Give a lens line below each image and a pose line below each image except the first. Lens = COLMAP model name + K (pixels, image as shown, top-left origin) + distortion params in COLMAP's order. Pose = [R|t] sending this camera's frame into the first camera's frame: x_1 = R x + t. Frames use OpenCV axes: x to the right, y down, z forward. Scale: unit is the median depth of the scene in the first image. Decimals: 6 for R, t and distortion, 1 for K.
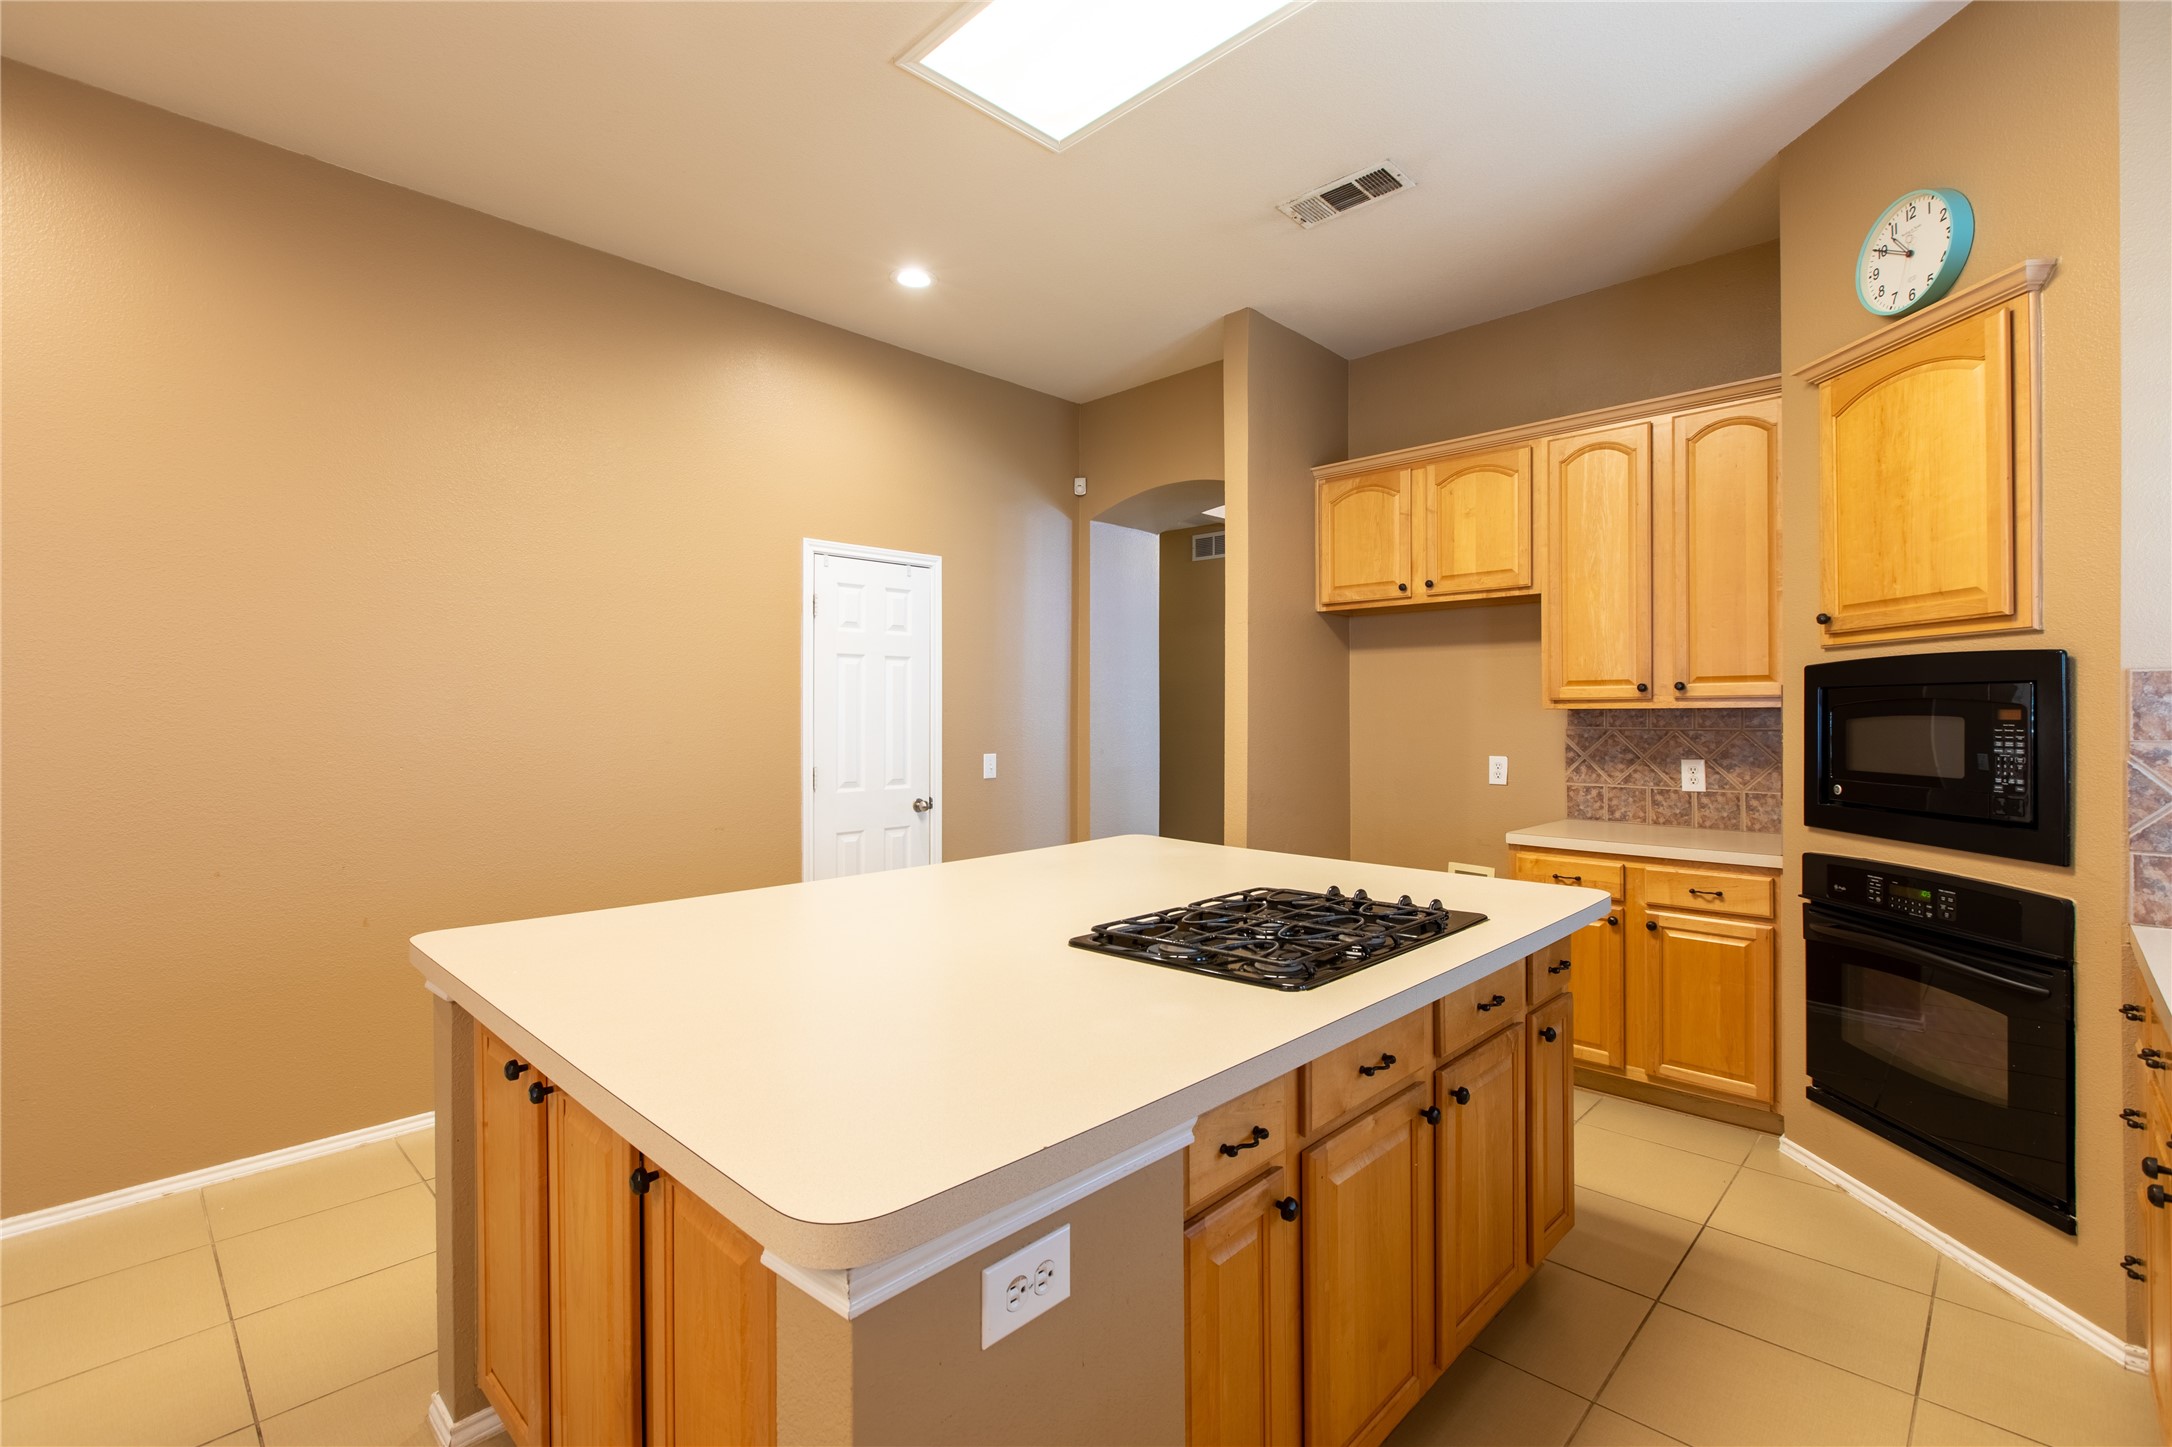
lens RADIAL K [[964.6, 0, 1089.6], [0, 964.6, 712.0], [0, 0, 1]] dist [0.000145, -0.000411]
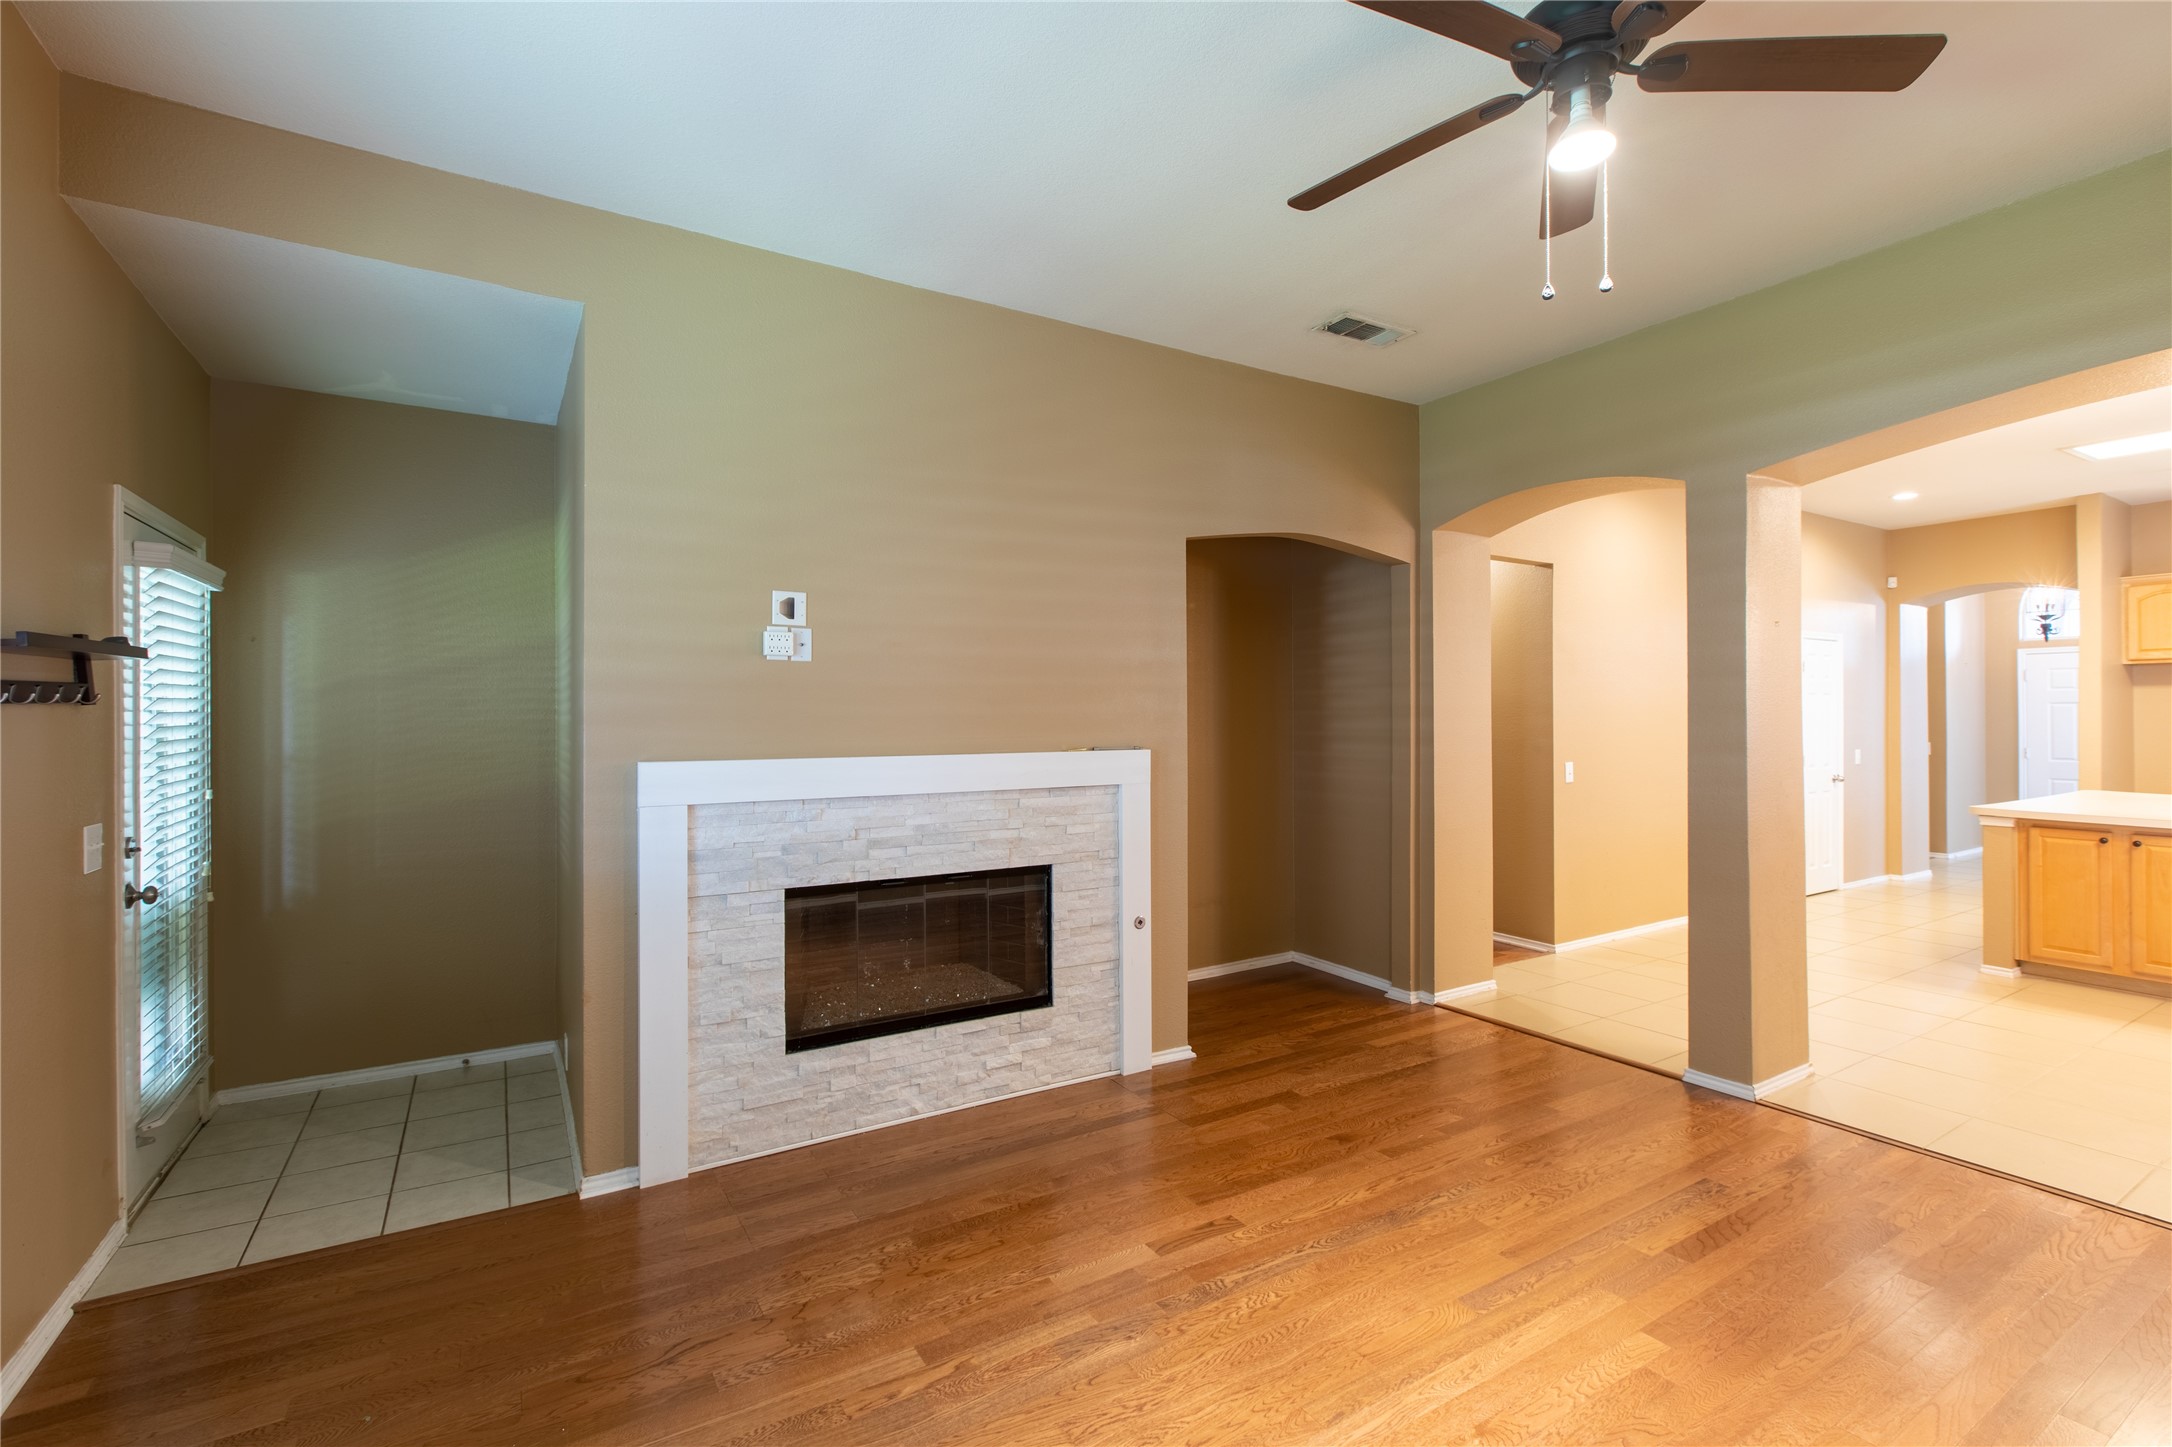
lens RADIAL K [[964.6, 0, 1089.6], [0, 964.6, 712.0], [0, 0, 1]] dist [0.000145, -0.000411]
pose [[0.969739, -0.003243, -0.244123, -1.345313], [0.002403, 0.999990, -0.003739, -0.025746], [0.244133, 0.003039, 0.969737, -1.285820]]
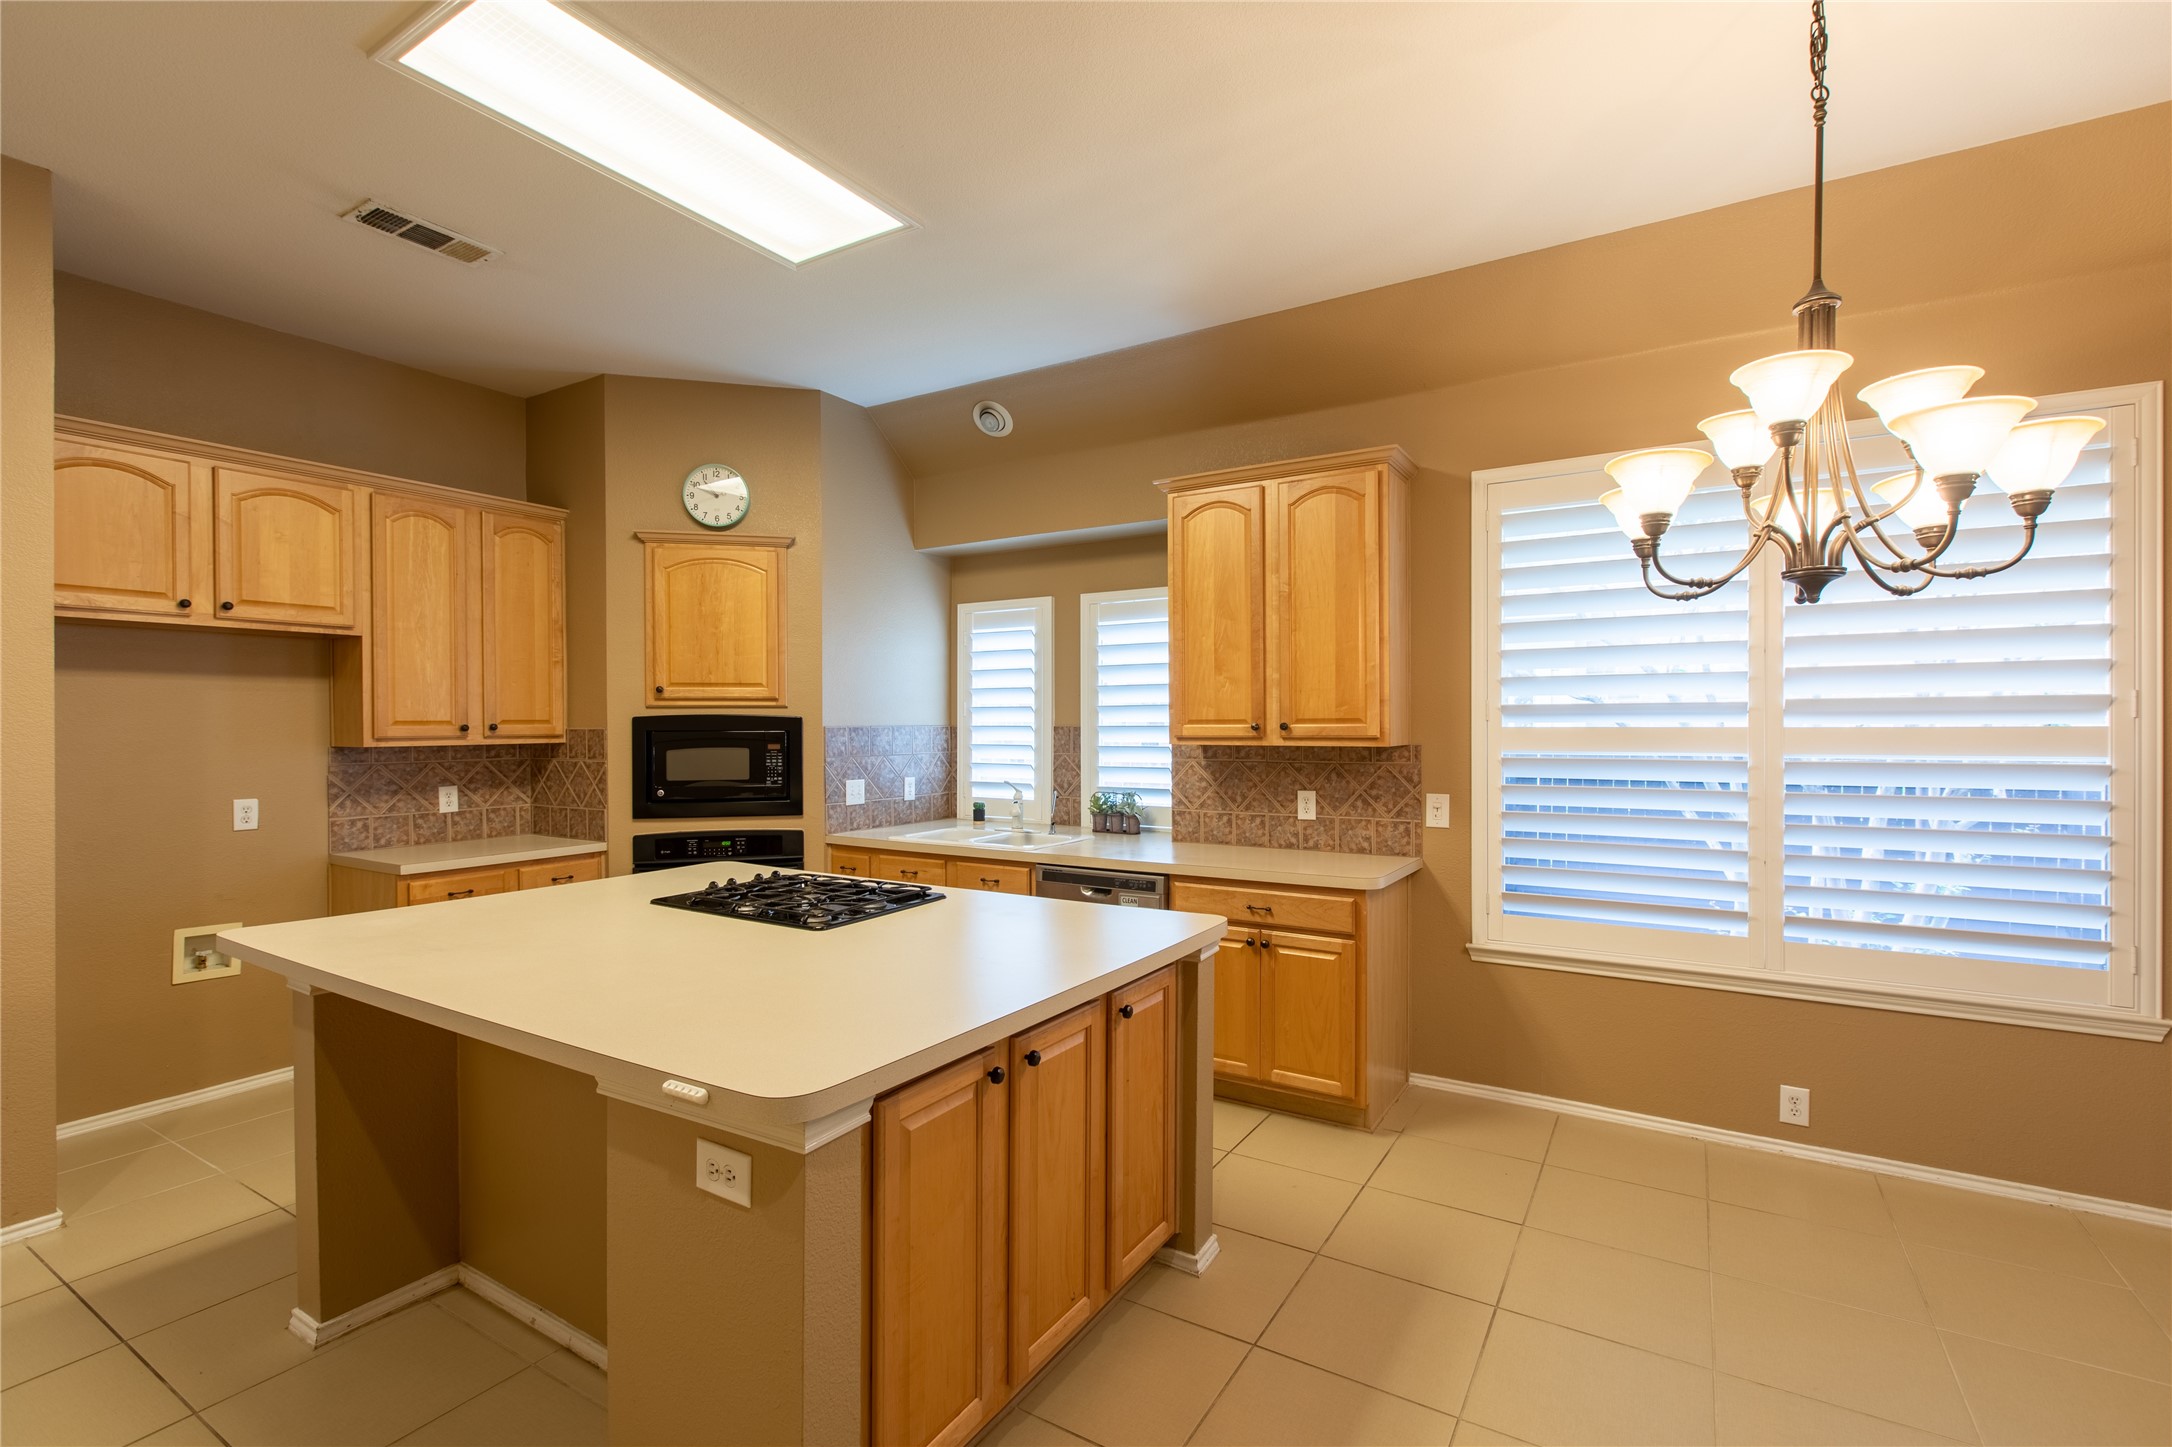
lens RADIAL K [[972.6, 0, 1091.5], [0, 972.6, 731.0], [0, 0, 1]] dist [0.002343, -0.000835]
pose [[-0.221406, -0.005196, 0.975168, -0.771757], [0.003359, 0.999976, 0.006091, -0.025642], [-0.975176, 0.004625, -0.221384, 0.496209]]
